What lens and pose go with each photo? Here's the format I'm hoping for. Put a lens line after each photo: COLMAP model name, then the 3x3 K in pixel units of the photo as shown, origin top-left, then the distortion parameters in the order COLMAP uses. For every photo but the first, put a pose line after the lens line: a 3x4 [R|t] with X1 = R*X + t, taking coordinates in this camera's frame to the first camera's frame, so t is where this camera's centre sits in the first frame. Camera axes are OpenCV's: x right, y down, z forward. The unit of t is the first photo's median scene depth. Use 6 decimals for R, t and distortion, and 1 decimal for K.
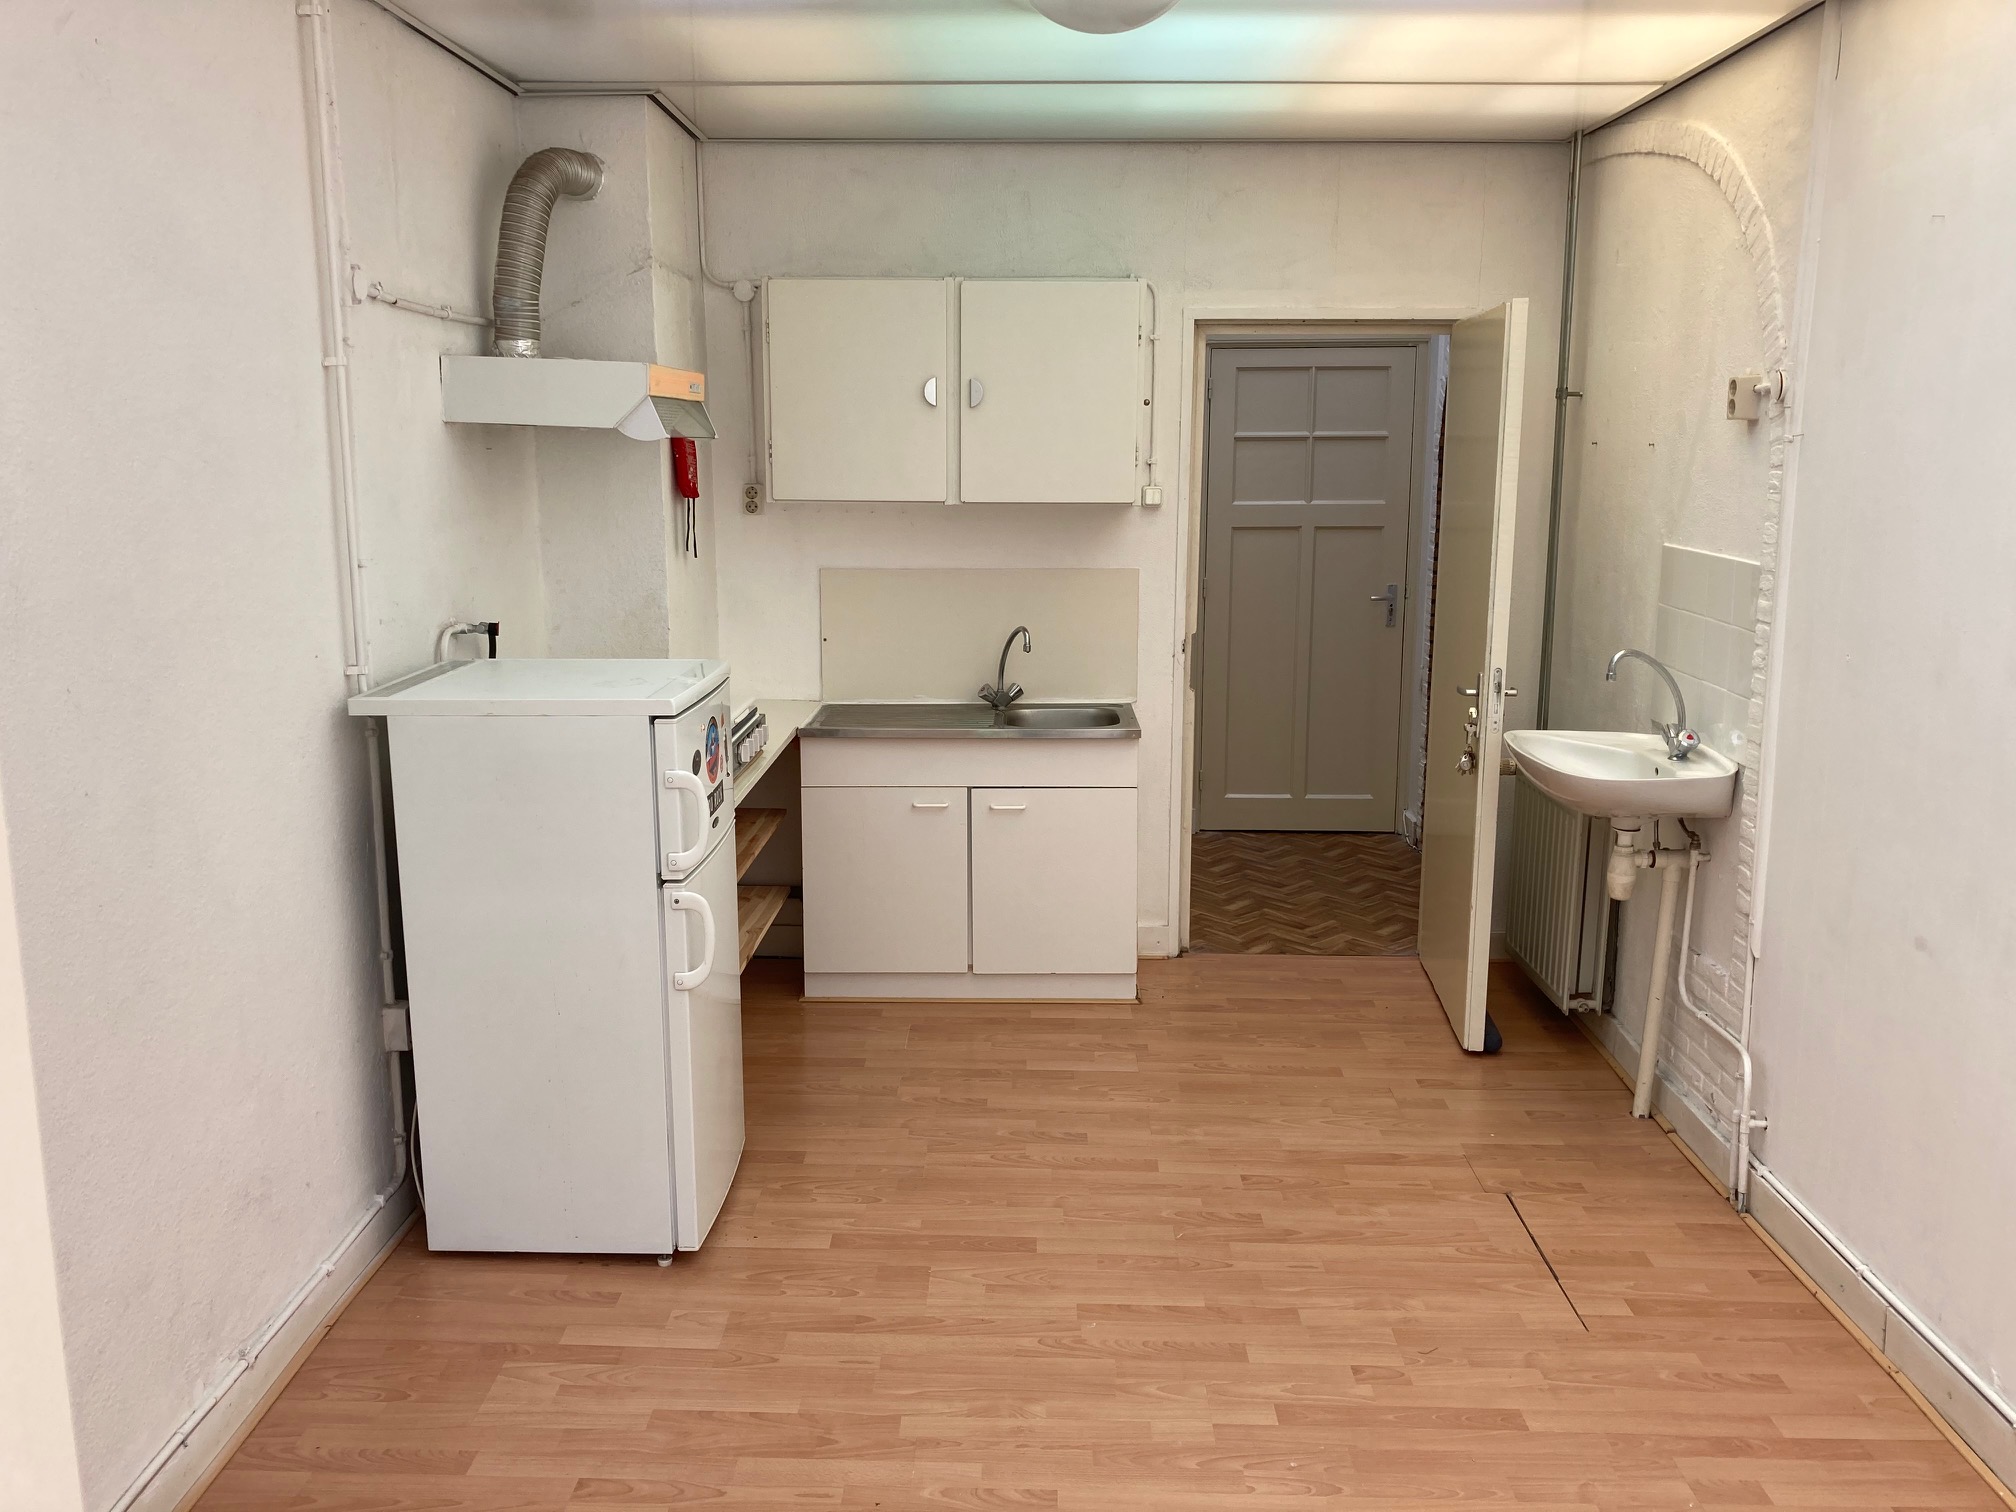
lens RADIAL K [[1658.8, 0, 1012.0], [0, 1658.8, 752.4], [0, 0, 1]] dist [-0.000865, 0.042054]
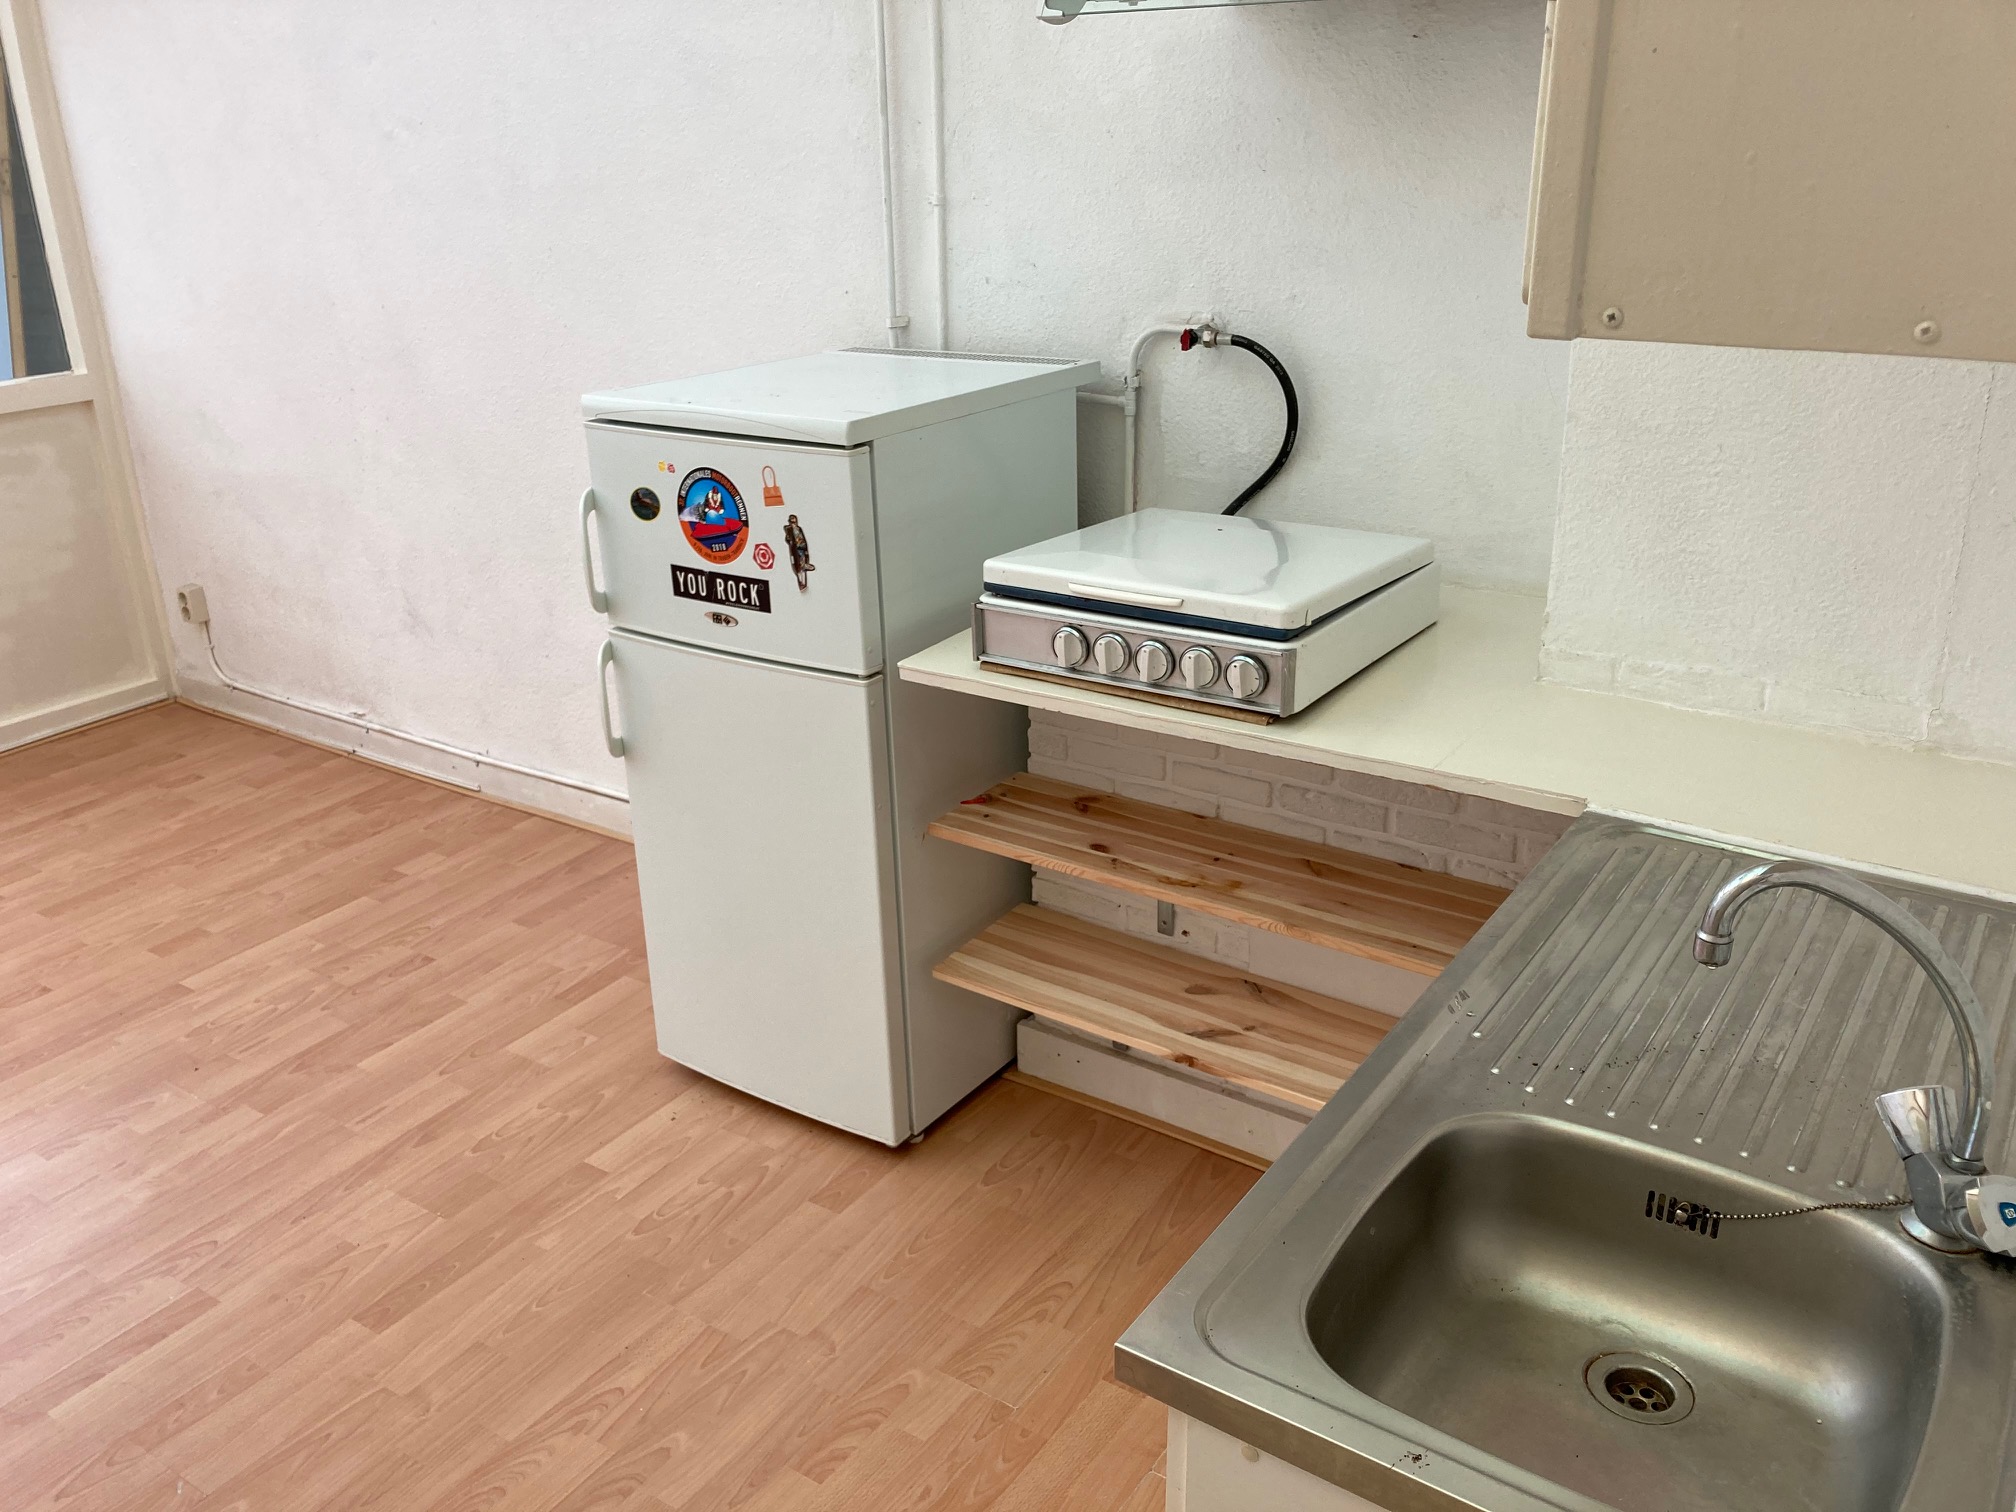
lens RADIAL K [[1658.8, 0, 972.6], [0, 1658.8, 731.1], [0, 0, 1]] dist [-0.000865, 0.042054]
pose [[-0.565459, 0.316497, -0.761634, 0.334045], [-0.119878, 0.882098, 0.455557, -0.270559], [0.816018, 0.348902, -0.460849, 1.523493]]
